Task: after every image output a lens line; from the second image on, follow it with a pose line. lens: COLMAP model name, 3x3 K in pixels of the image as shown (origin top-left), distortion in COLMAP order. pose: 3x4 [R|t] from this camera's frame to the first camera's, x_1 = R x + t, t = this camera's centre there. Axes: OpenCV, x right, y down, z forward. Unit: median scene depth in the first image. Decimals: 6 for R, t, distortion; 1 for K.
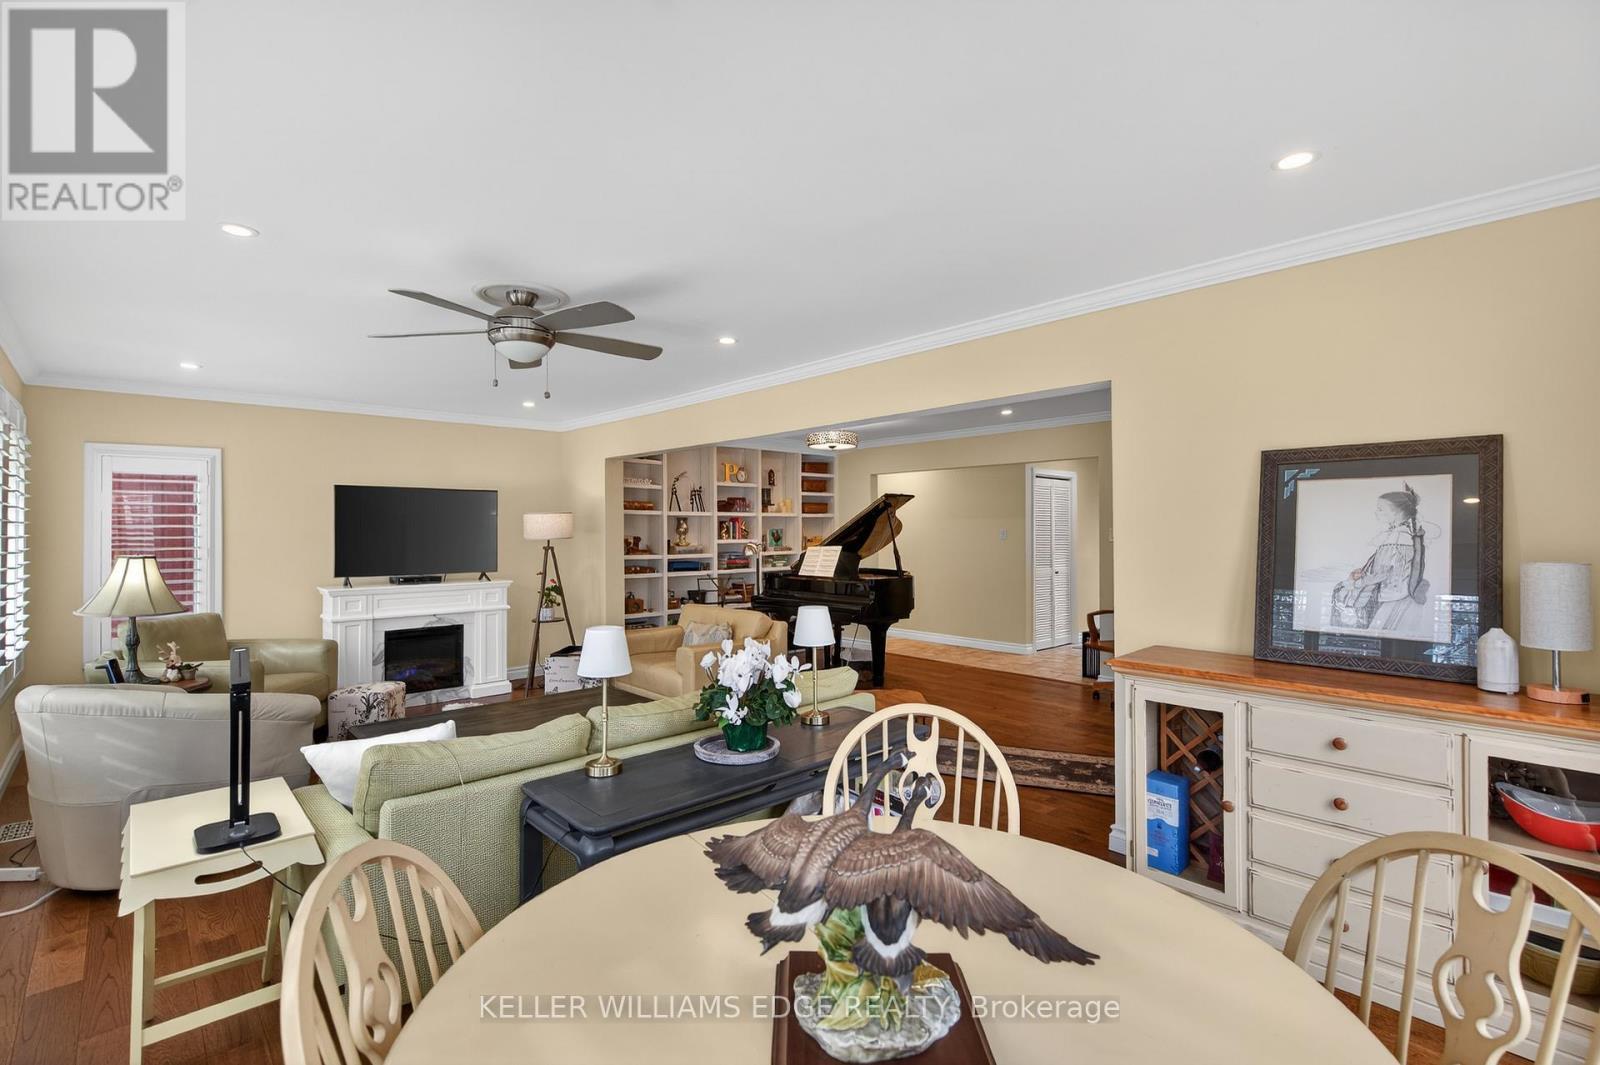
lens RADIAL K [[733.8, 0, 794.1], [0, 733.8, 531.9], [0, 0, 1]] dist [0.024635, -0.000716]
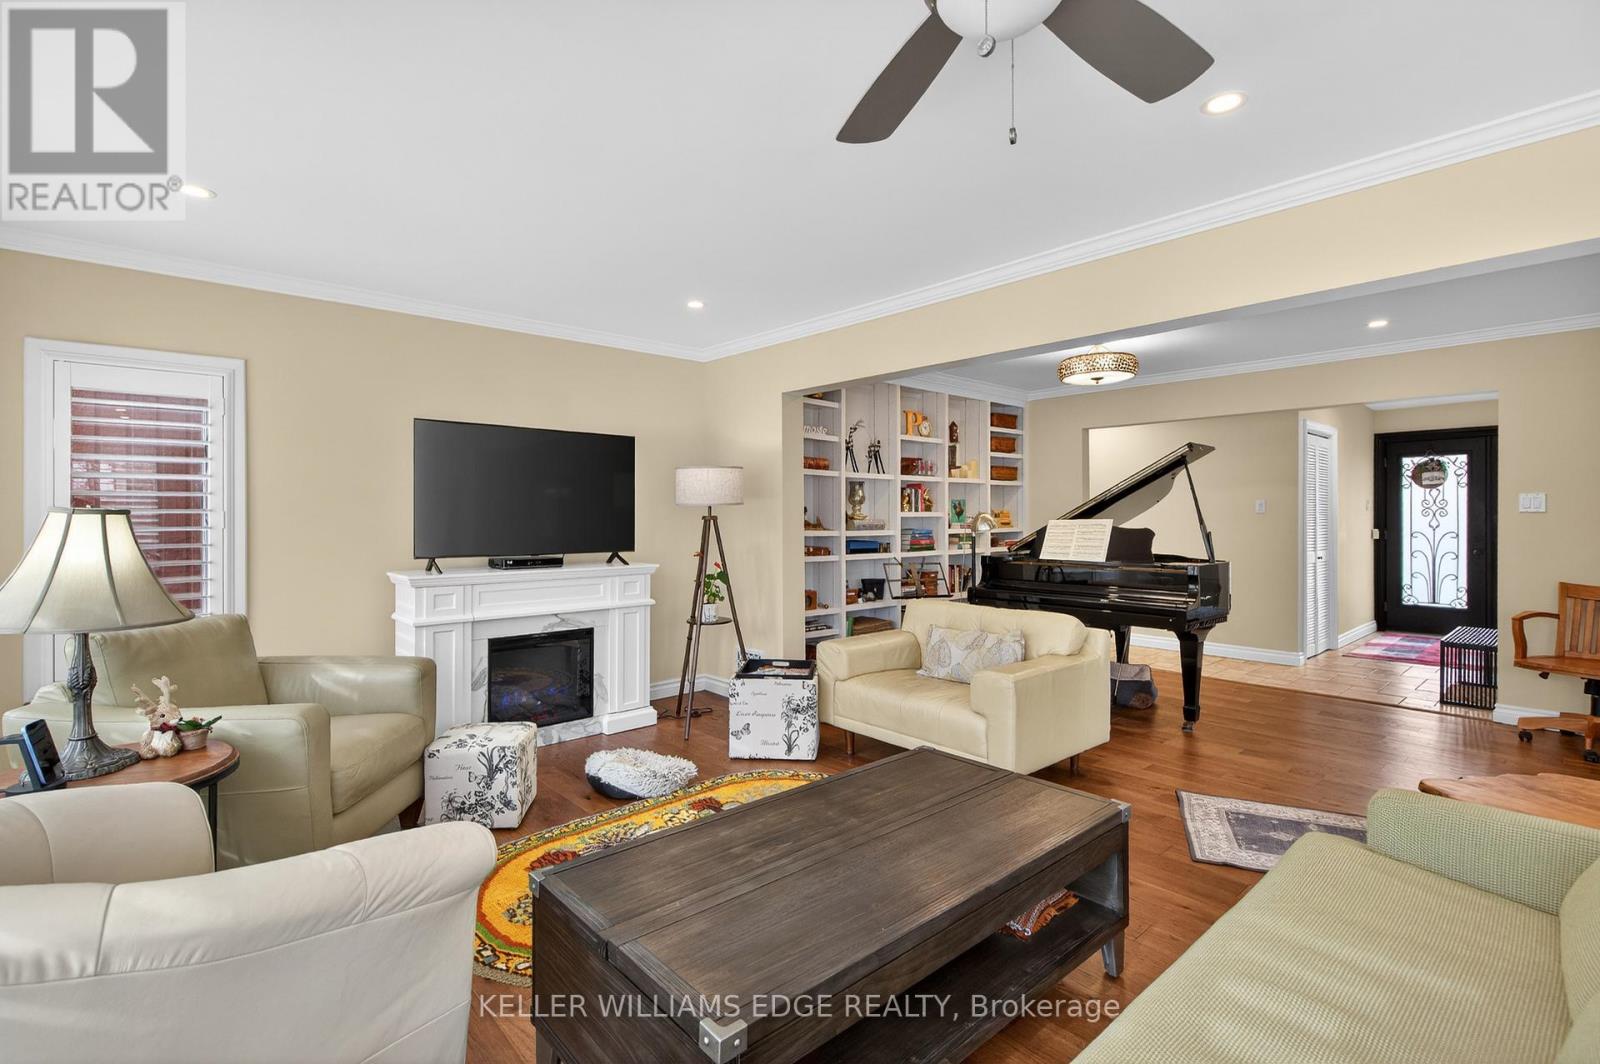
lens RADIAL K [[733.8, 0, 806.5], [0, 733.8, 525.4], [0, 0, 1]] dist [0.024635, -0.000716]
pose [[0.999978, 0.004444, 0.004949, -0.243963], [-0.004485, 0.999955, 0.008367, 0.022289], [-0.004912, -0.008389, 0.999953, 0.300626]]
